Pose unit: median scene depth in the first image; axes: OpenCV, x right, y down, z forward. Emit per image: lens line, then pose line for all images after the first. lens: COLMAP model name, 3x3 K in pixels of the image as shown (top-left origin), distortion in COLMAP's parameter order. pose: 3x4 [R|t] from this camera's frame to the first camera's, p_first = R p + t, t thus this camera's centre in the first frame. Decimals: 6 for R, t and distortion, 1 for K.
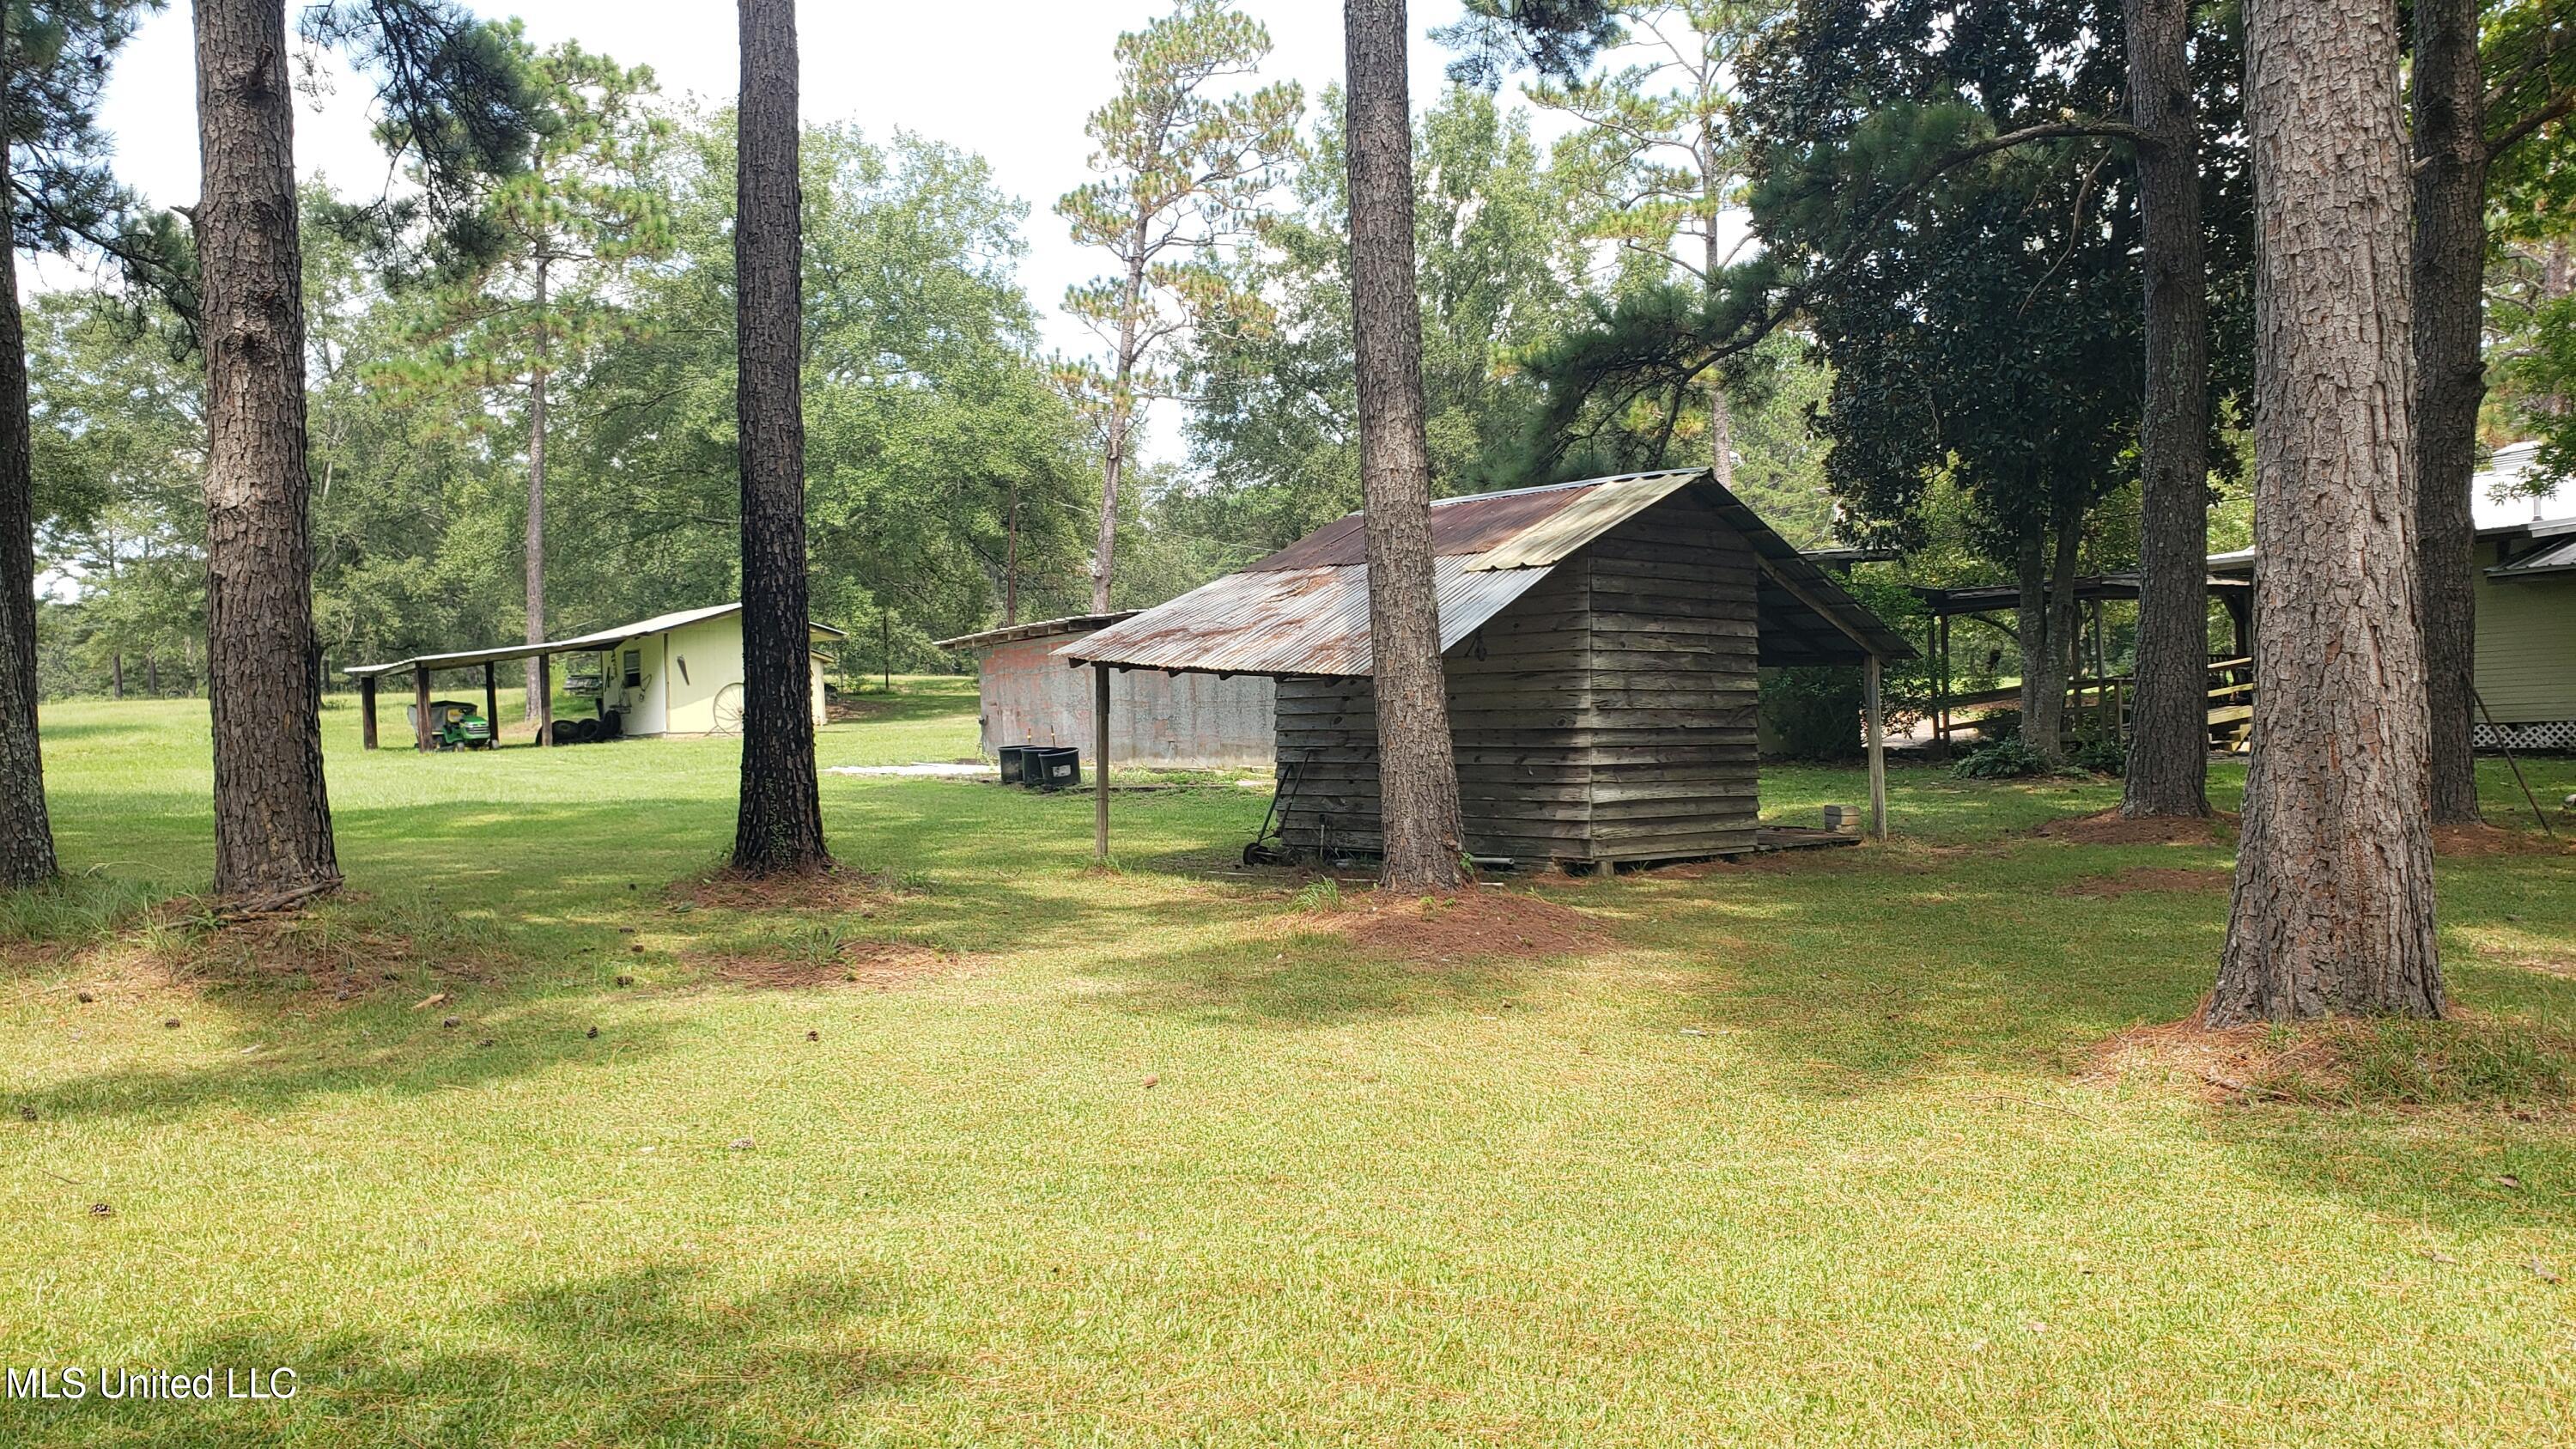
lens RADIAL K [[2012.6, 0, 1270.4], [0, 2012.6, 730.6], [0, 0, 1]] dist [0.022036, -0.038429]
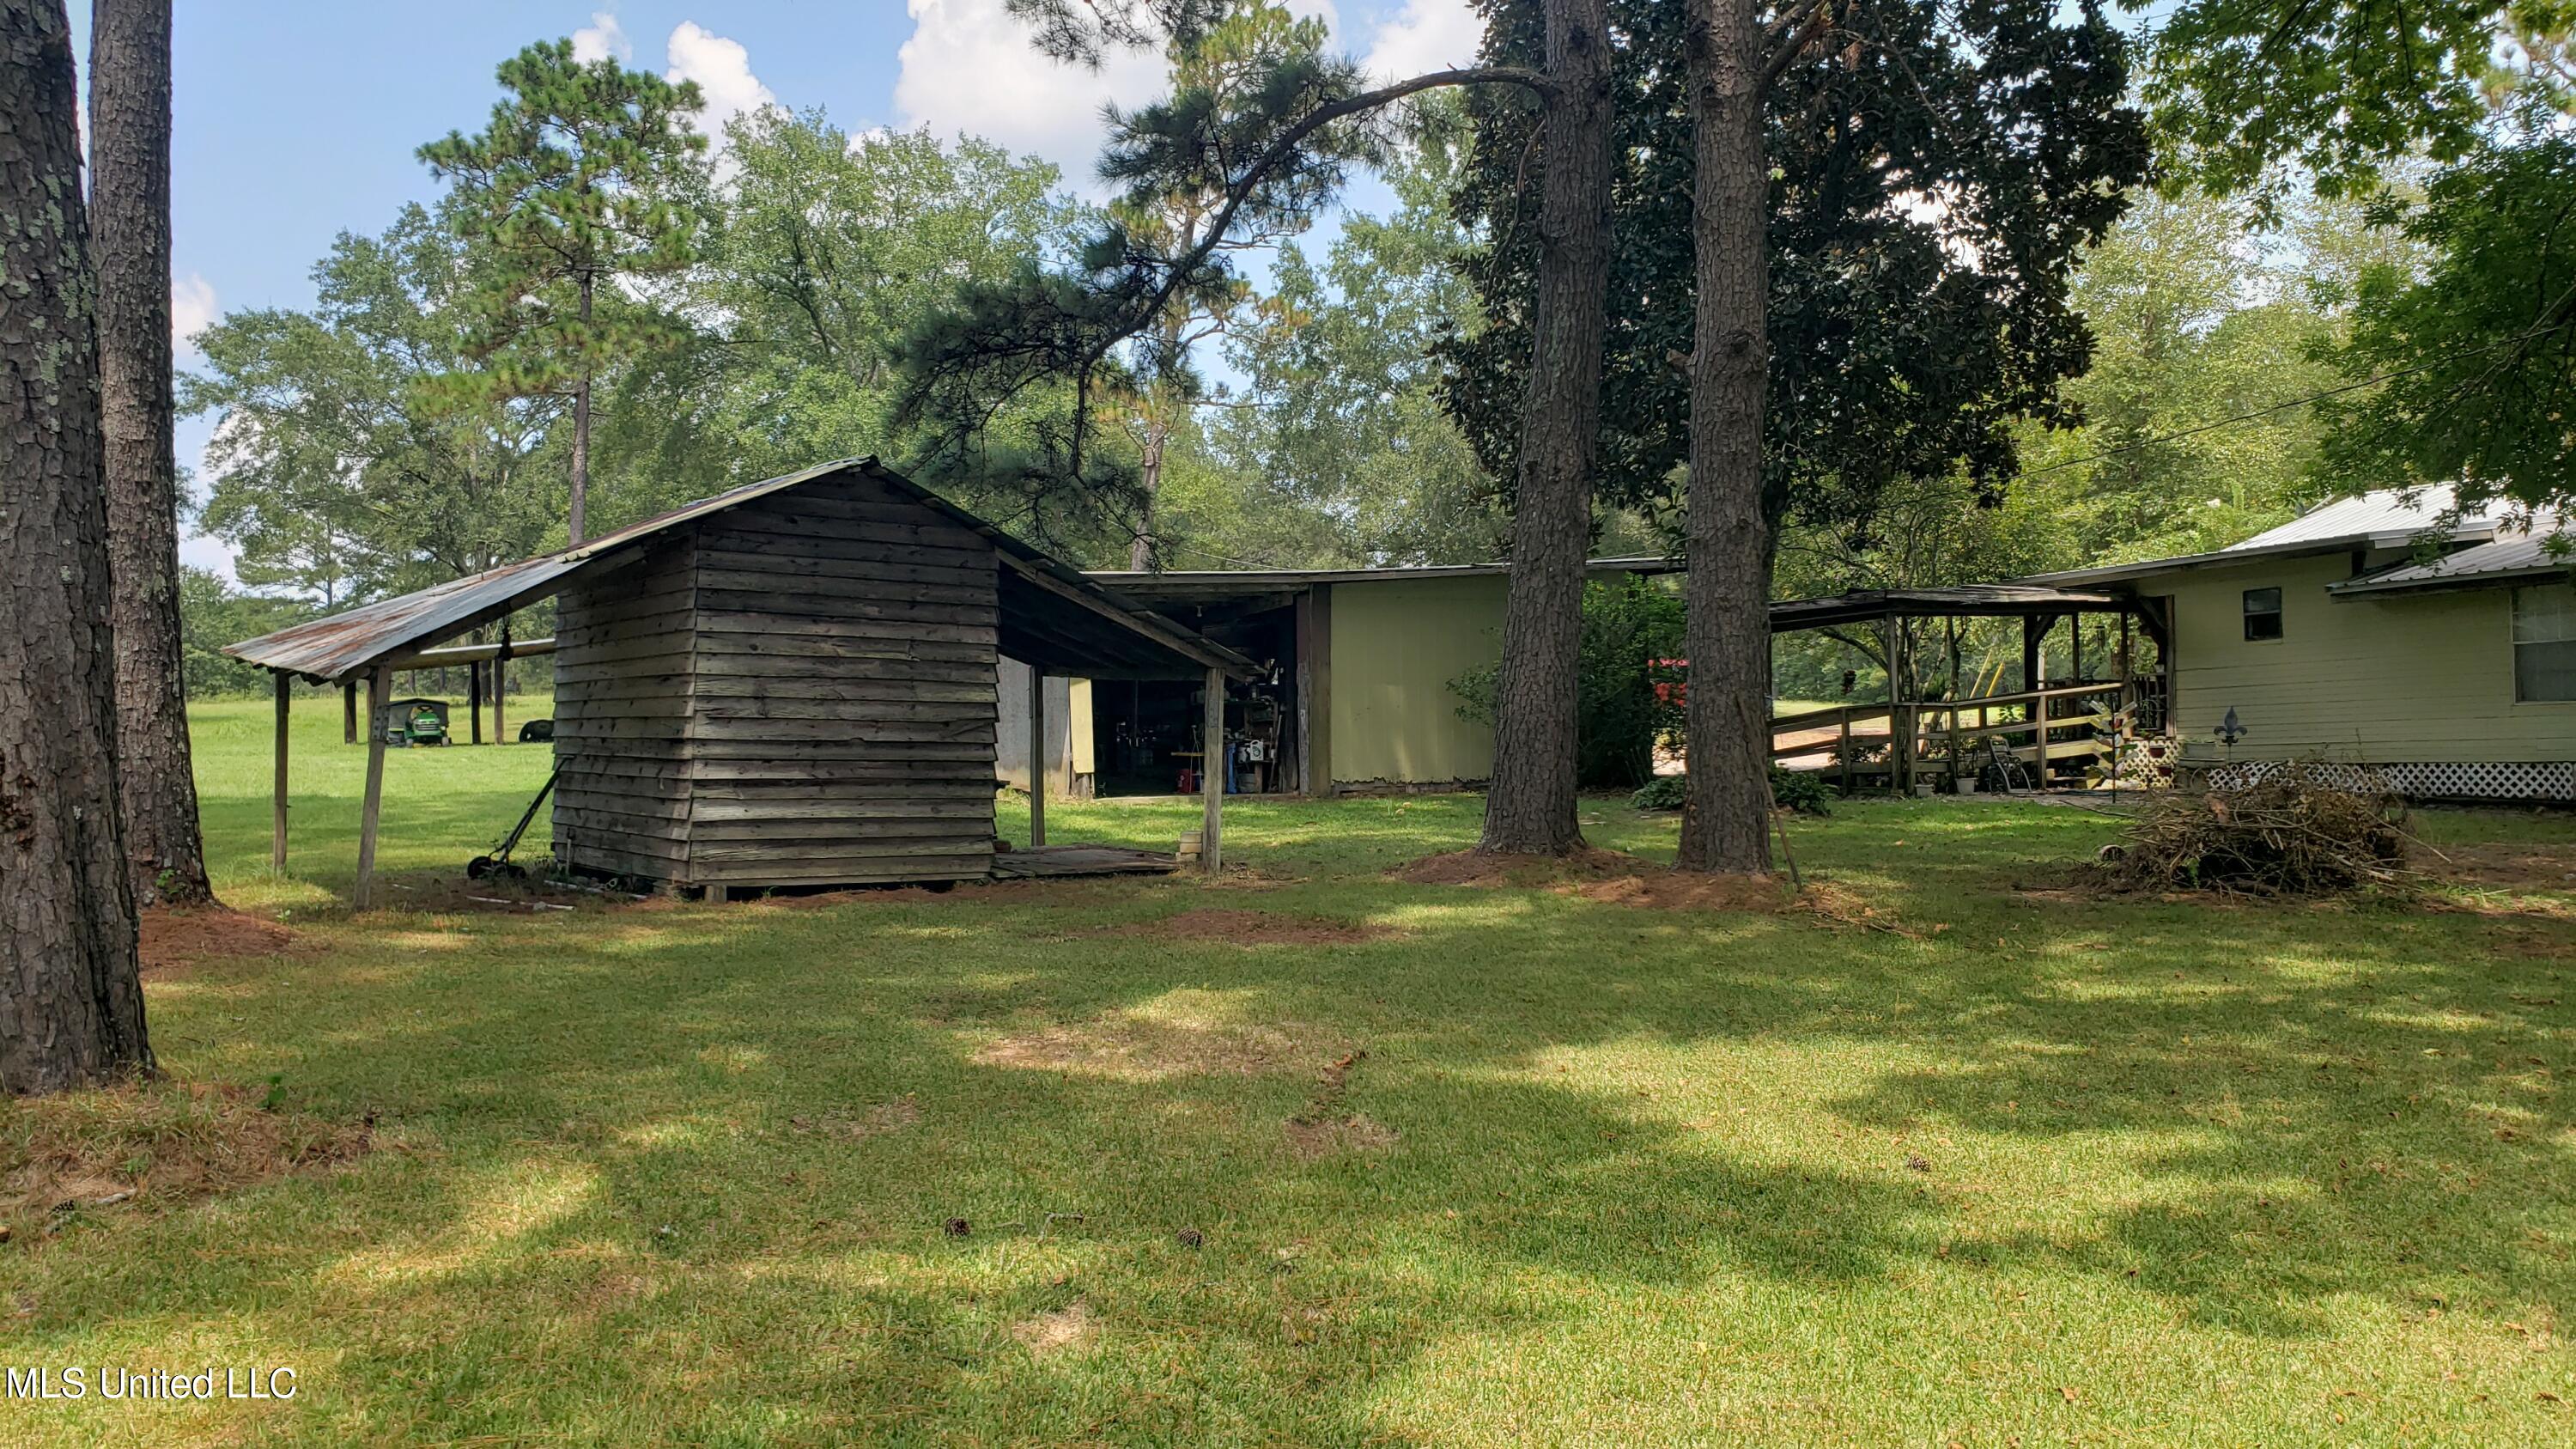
lens RADIAL K [[2012.6, 0, 1295.2], [0, 2012.6, 719.4], [0, 0, 1]] dist [0.022036, -0.038429]
pose [[0.985999, 0.020918, -0.165433, 0.551259], [-0.022863, 0.999690, -0.009864, -0.006607], [0.165175, 0.013508, 0.986172, 0.136671]]
